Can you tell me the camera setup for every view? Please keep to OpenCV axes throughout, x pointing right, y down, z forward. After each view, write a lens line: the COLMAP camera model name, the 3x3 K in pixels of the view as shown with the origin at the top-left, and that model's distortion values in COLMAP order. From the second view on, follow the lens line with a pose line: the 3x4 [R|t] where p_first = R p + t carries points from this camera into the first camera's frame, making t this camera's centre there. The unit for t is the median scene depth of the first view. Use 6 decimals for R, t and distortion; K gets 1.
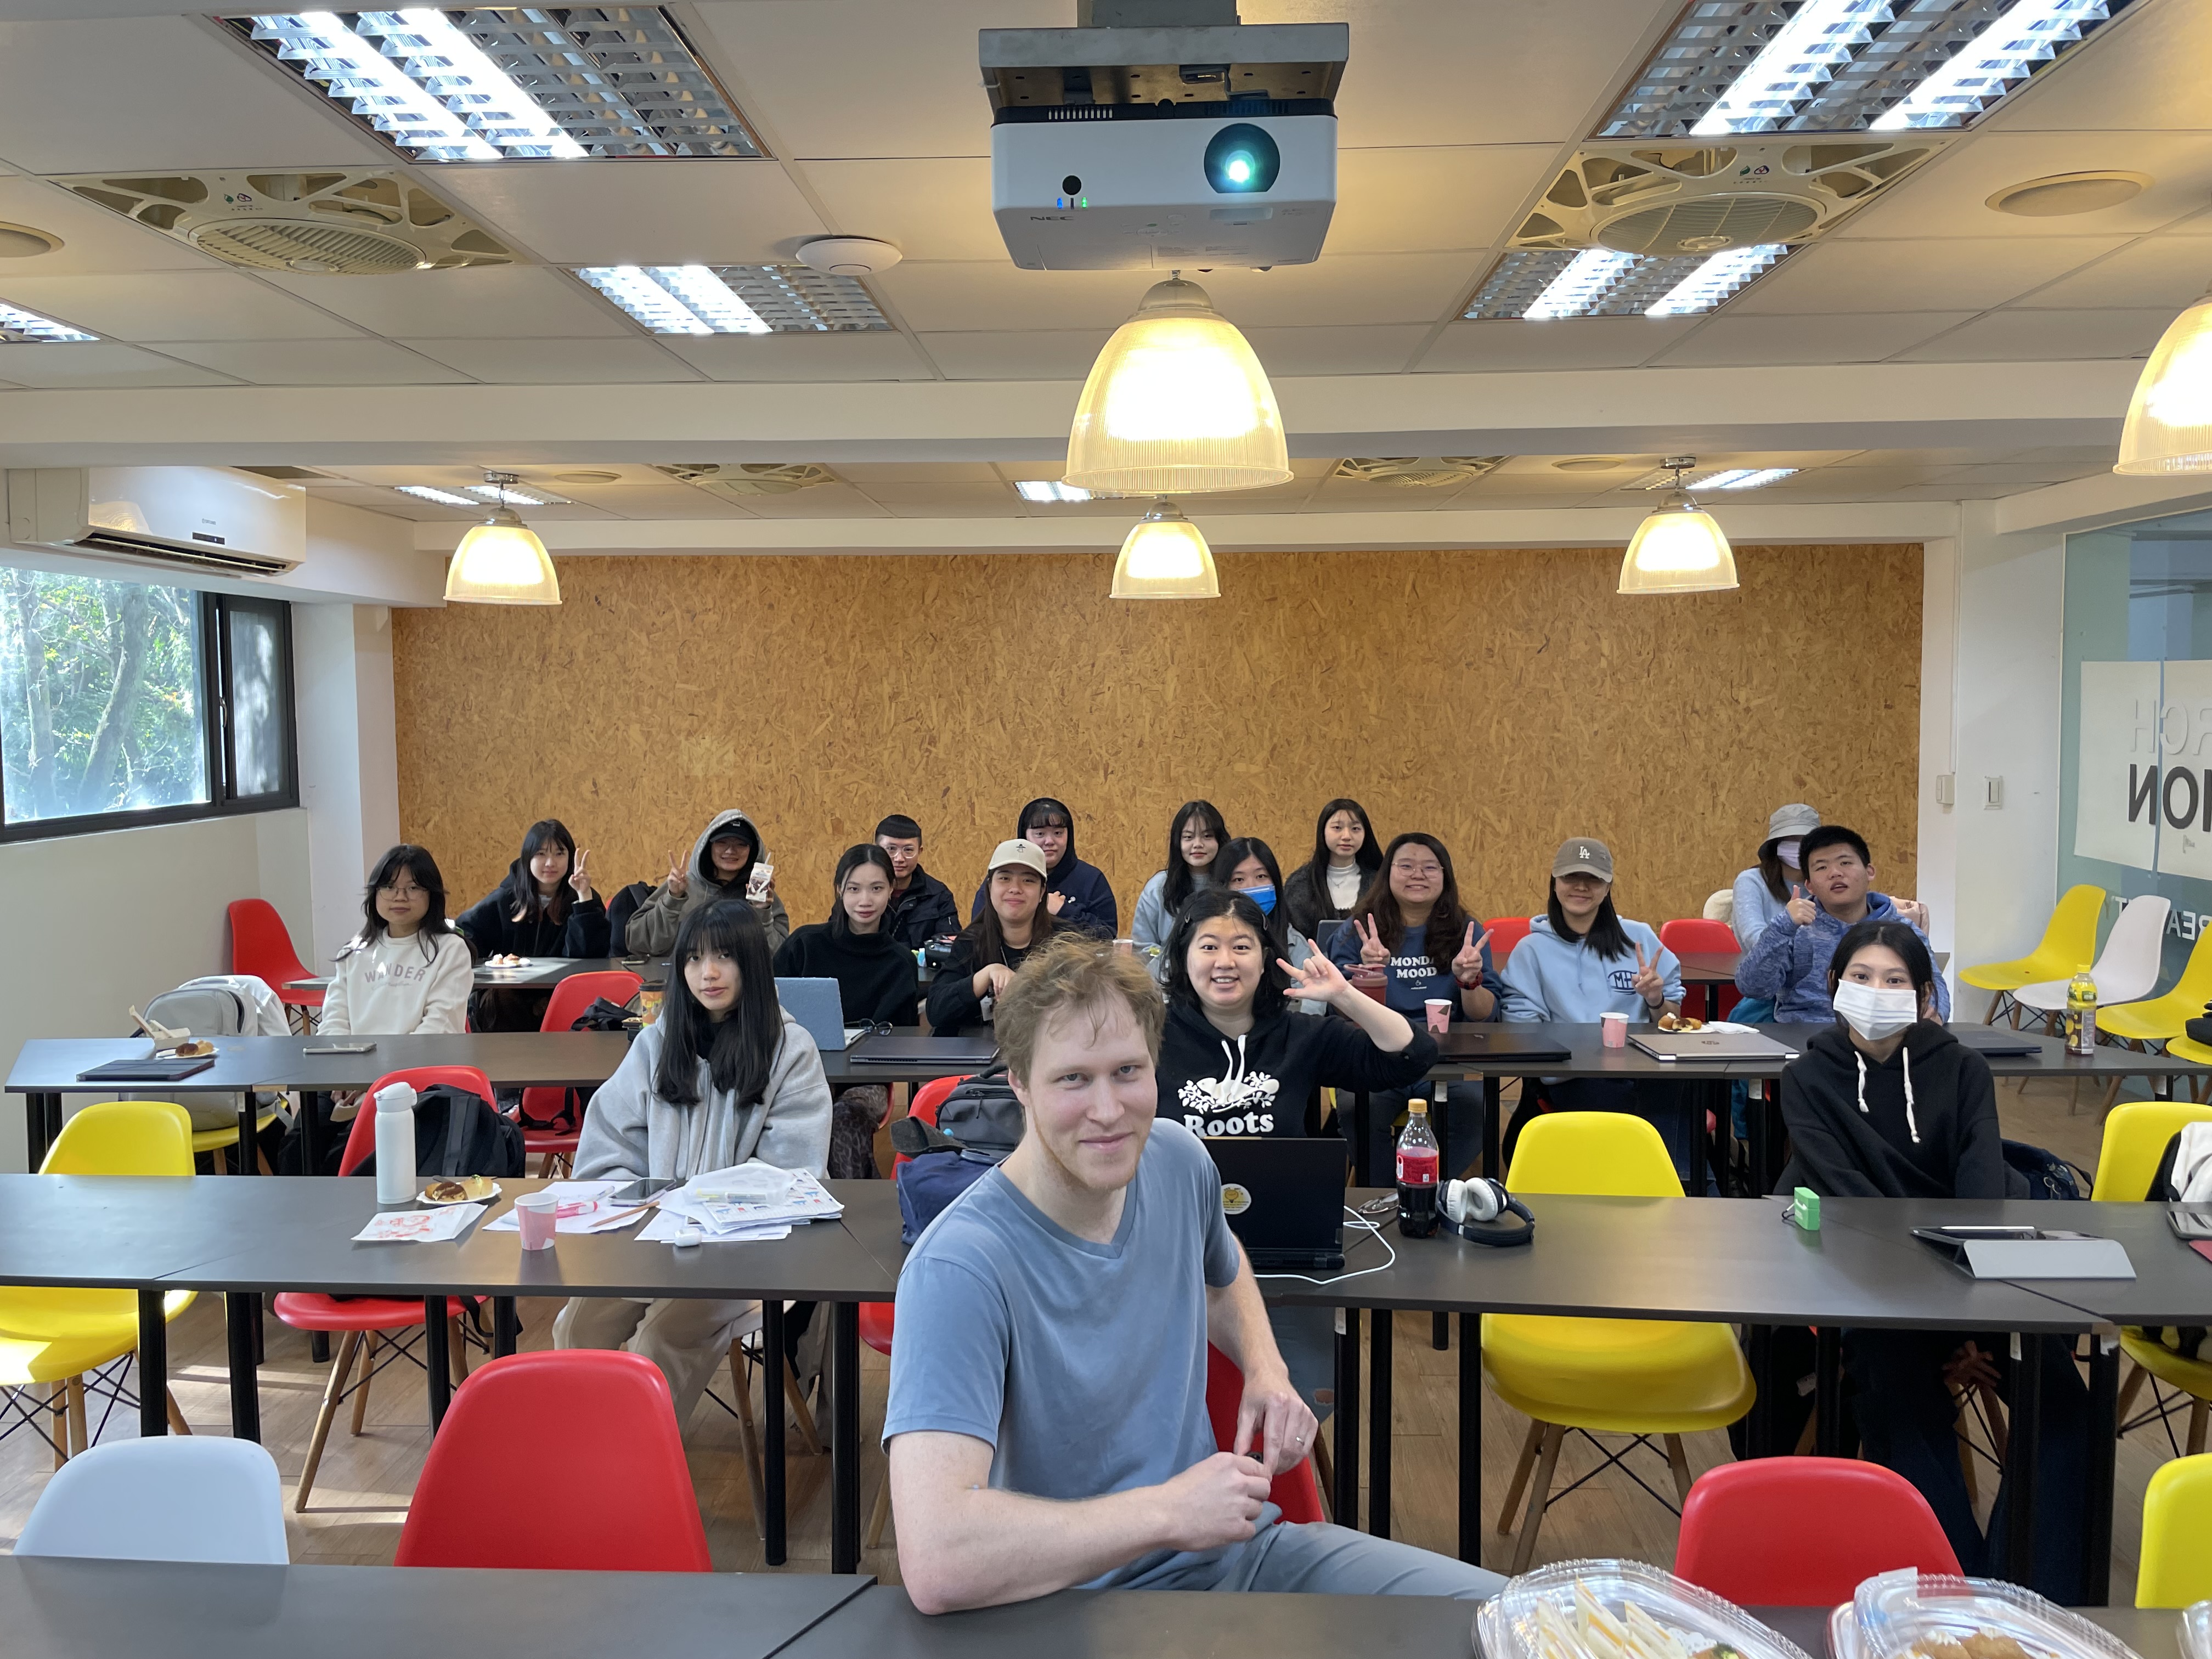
lens RADIAL K [[1724.1, 0, 1090.9], [0, 1724.1, 808.4], [0, 0, 1]] dist [0.072229, -0.100595]
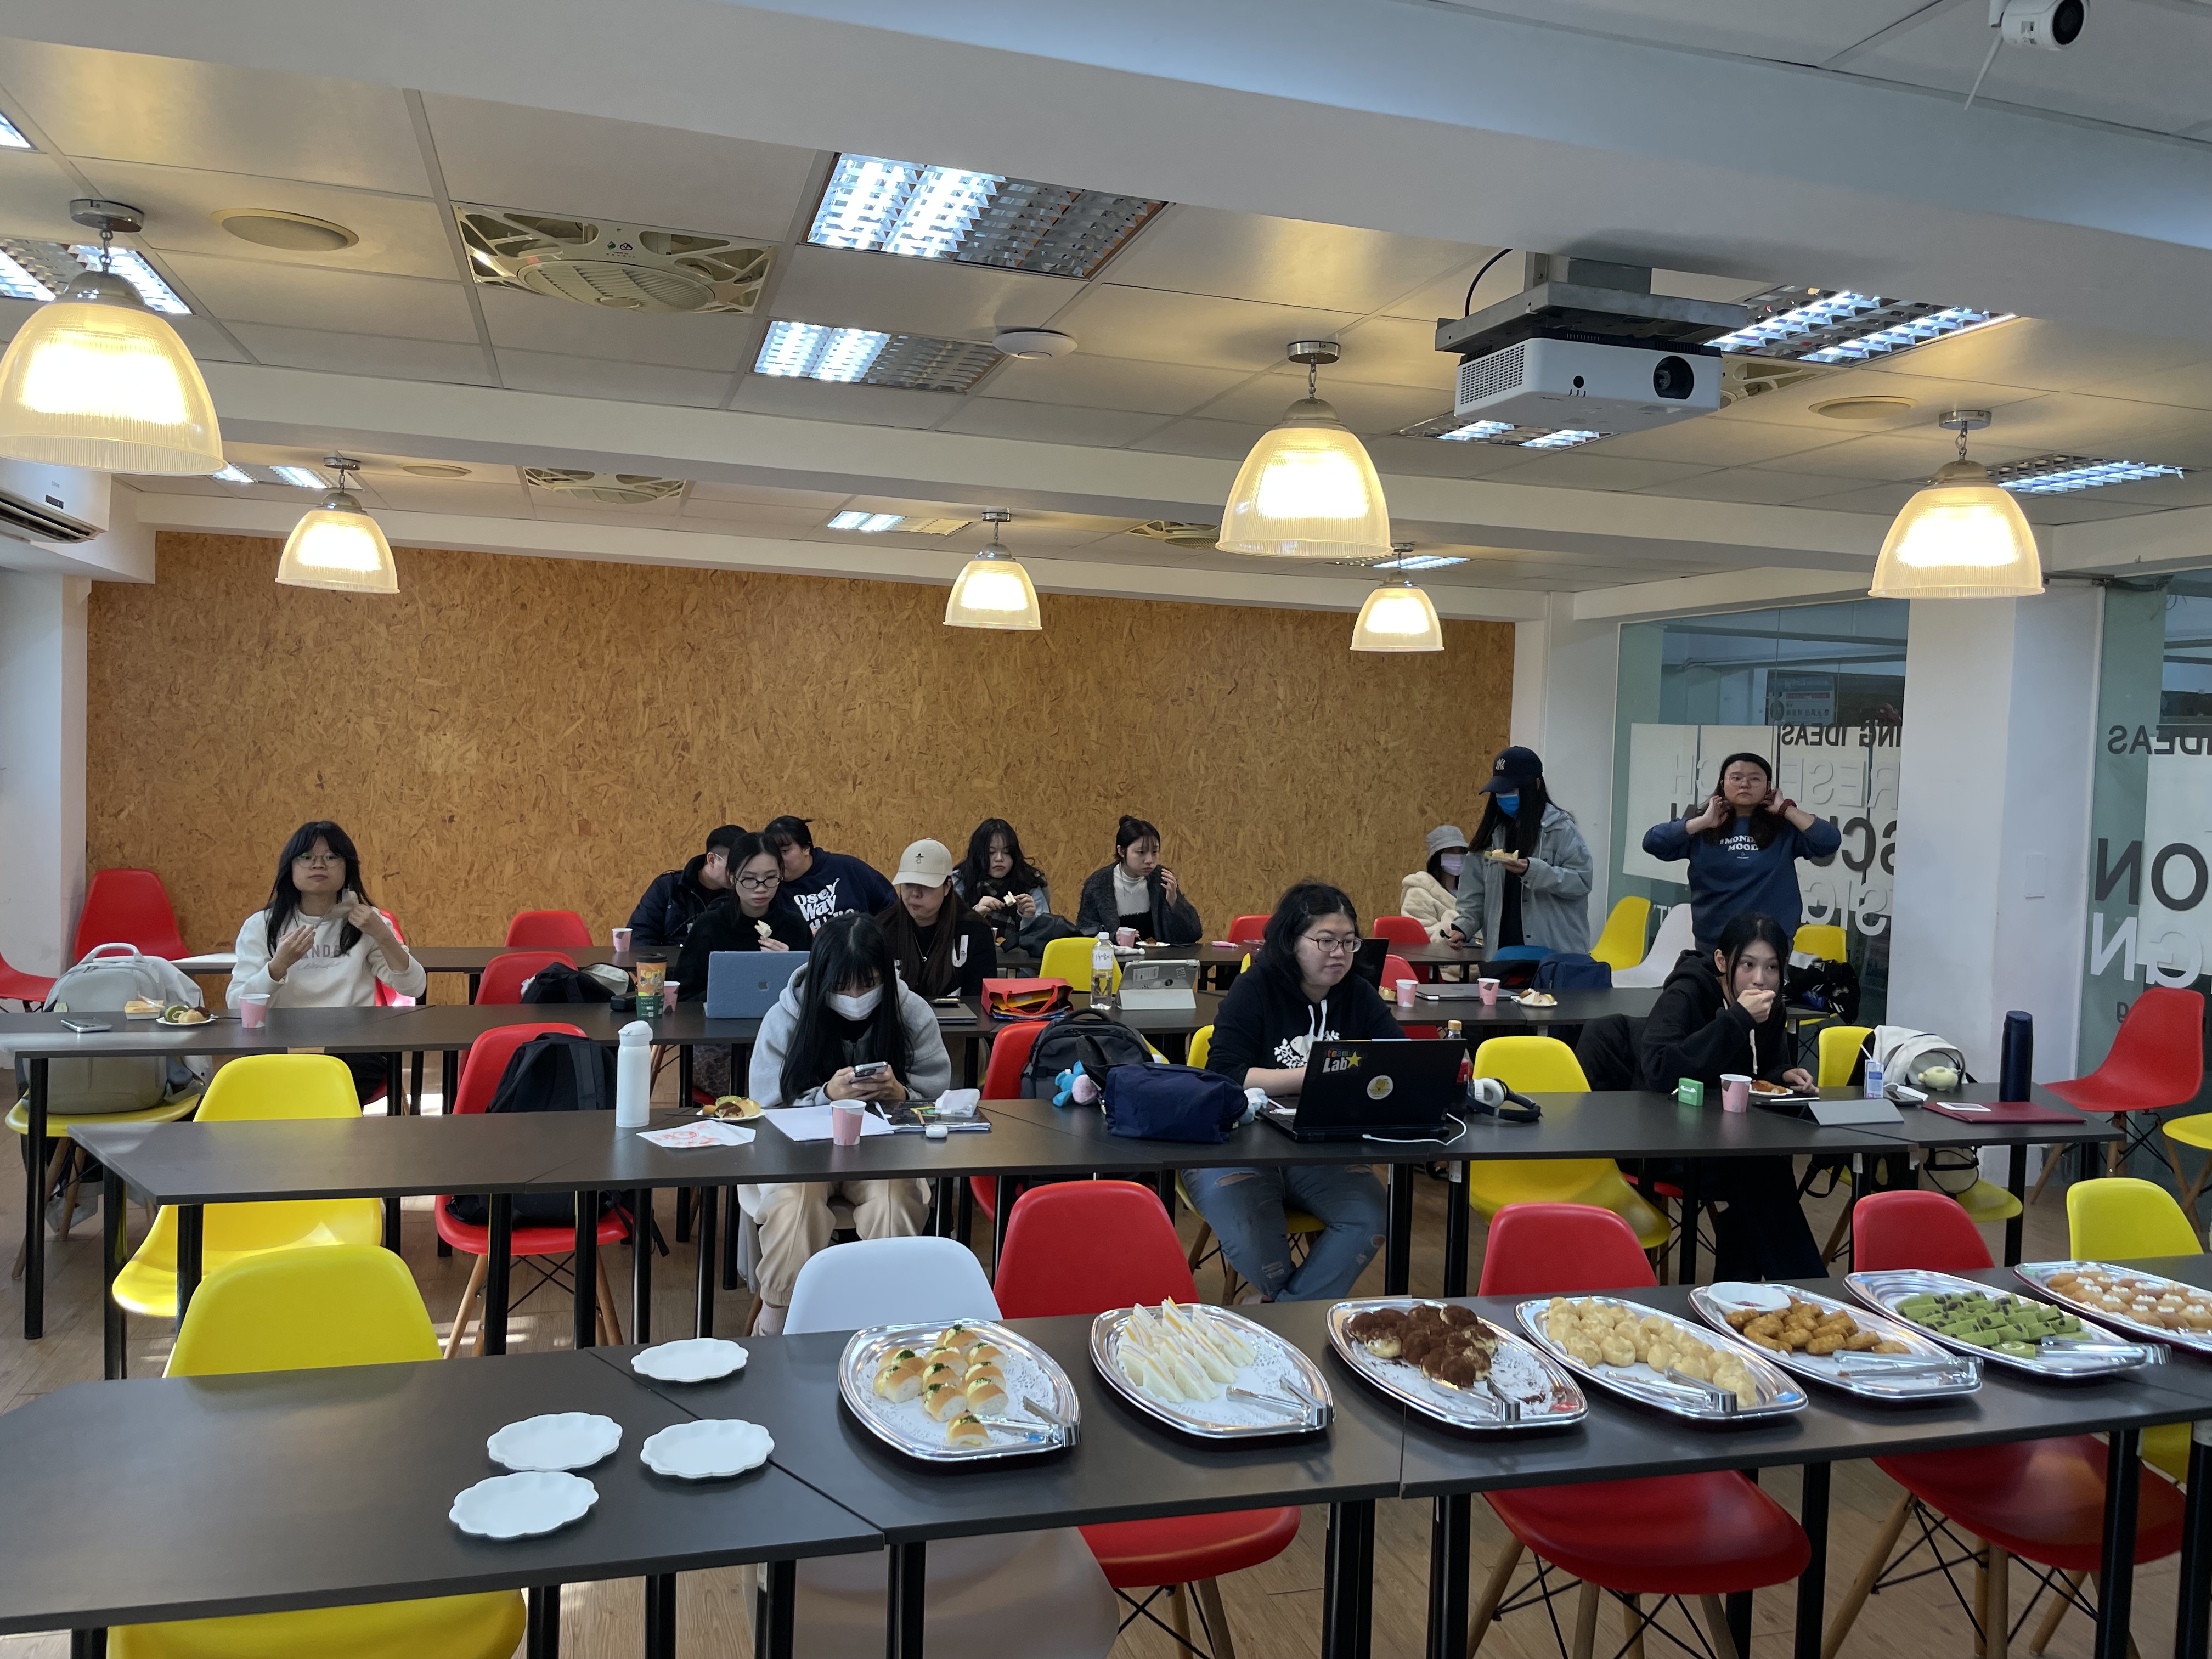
lens RADIAL K [[1724.1, 0, 1130.6], [0, 1724.1, 812.7], [0, 0, 1]] dist [0.072229, -0.100595]
pose [[0.938763, 0.028916, 0.343347, -0.199211], [-0.023793, 0.999534, -0.019124, 0.013988], [-0.343740, 0.009784, 0.939014, -0.068390]]
